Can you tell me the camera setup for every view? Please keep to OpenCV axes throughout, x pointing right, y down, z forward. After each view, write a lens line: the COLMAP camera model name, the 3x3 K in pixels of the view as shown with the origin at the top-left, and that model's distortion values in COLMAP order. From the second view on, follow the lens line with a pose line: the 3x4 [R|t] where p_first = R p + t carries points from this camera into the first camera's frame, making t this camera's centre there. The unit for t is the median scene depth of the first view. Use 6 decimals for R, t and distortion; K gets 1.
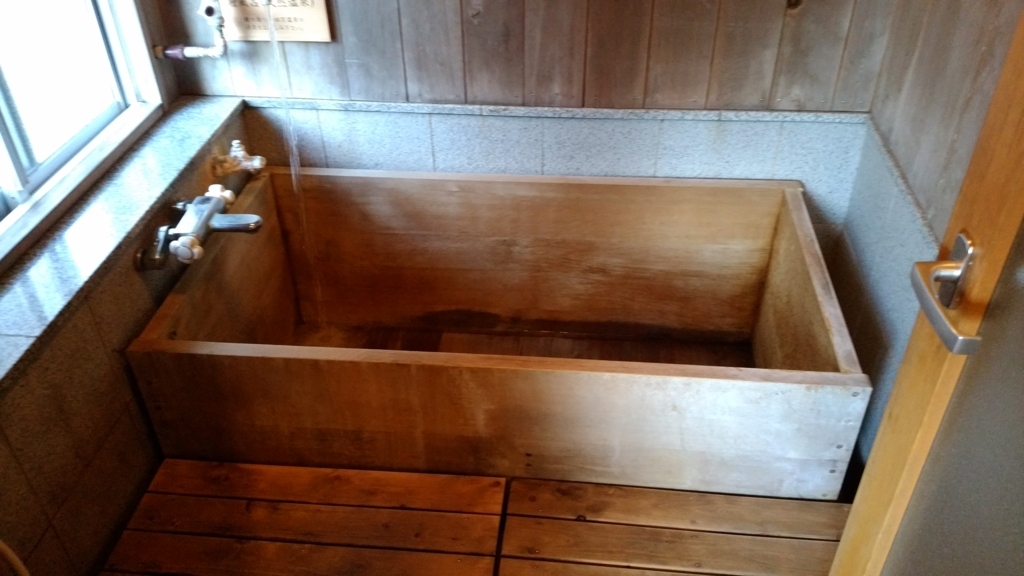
lens RADIAL K [[851.9, 0, 512.0], [0, 851.9, 288.0], [0, 0, 1]] dist [0.268098, -0.608710]
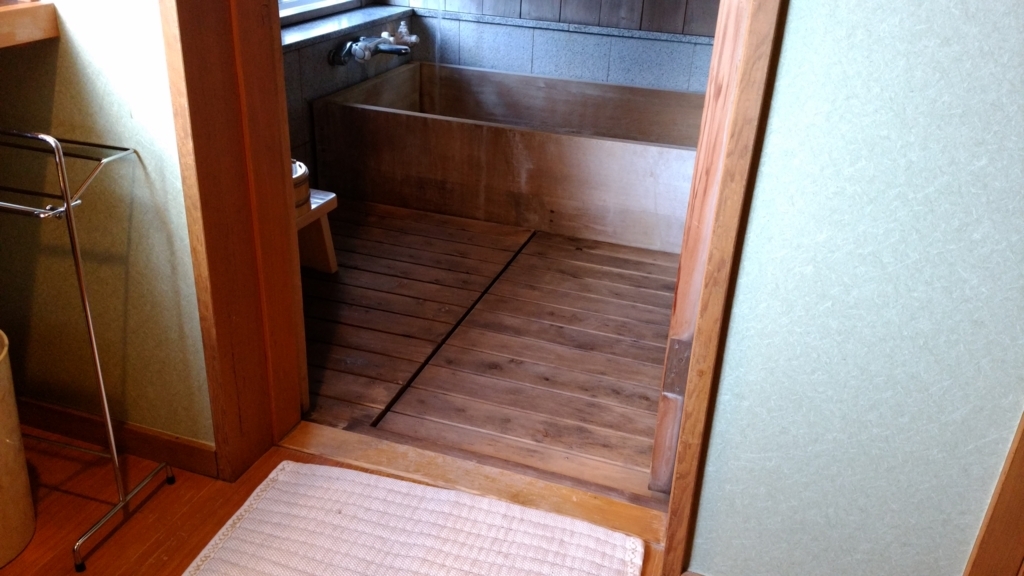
lens RADIAL K [[851.9, 0, 512.0], [0, 851.9, 288.0], [0, 0, 1]] dist [0.268098, -0.608710]
pose [[0.975107, 0.147457, -0.165601, 0.176514], [-0.175936, 0.969068, -0.173072, 0.484369], [0.134958, 0.197898, 0.970888, -0.331150]]
